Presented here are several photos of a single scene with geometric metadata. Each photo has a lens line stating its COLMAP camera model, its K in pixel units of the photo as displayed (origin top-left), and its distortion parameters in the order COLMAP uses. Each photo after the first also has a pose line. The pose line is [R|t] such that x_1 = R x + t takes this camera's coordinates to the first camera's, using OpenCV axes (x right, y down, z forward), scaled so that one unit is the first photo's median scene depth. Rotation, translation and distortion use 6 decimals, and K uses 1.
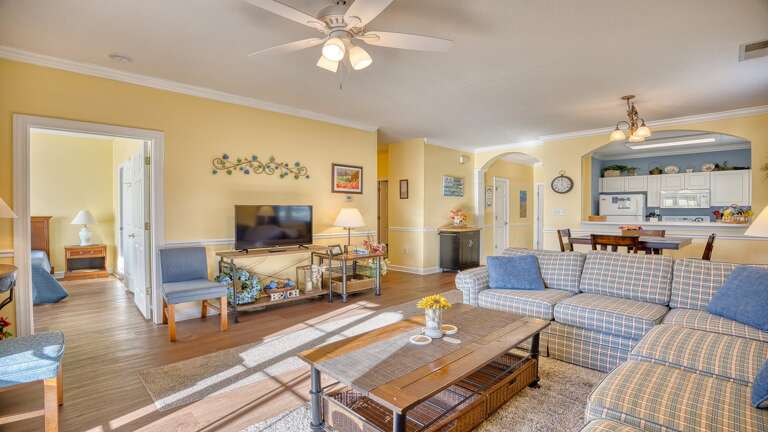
lens RADIAL K [[361.8, 0, 381.2], [0, 361.8, 218.5], [0, 0, 1]] dist [-0.042707, 0.004375]
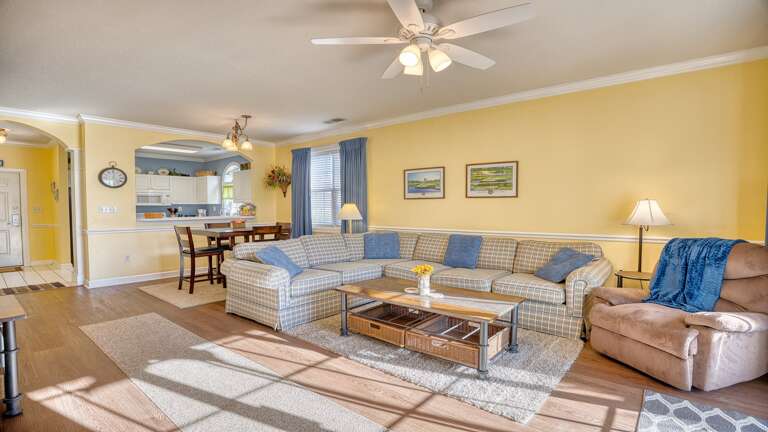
lens RADIAL K [[361.8, 0, 381.7], [0, 361.8, 219.1], [0, 0, 1]] dist [-0.042707, 0.004375]
pose [[-0.104682, -0.025355, 0.994182, -0.432037], [0.009651, 0.999602, 0.026509, -0.009959], [-0.994459, 0.012370, -0.104396, 0.447343]]
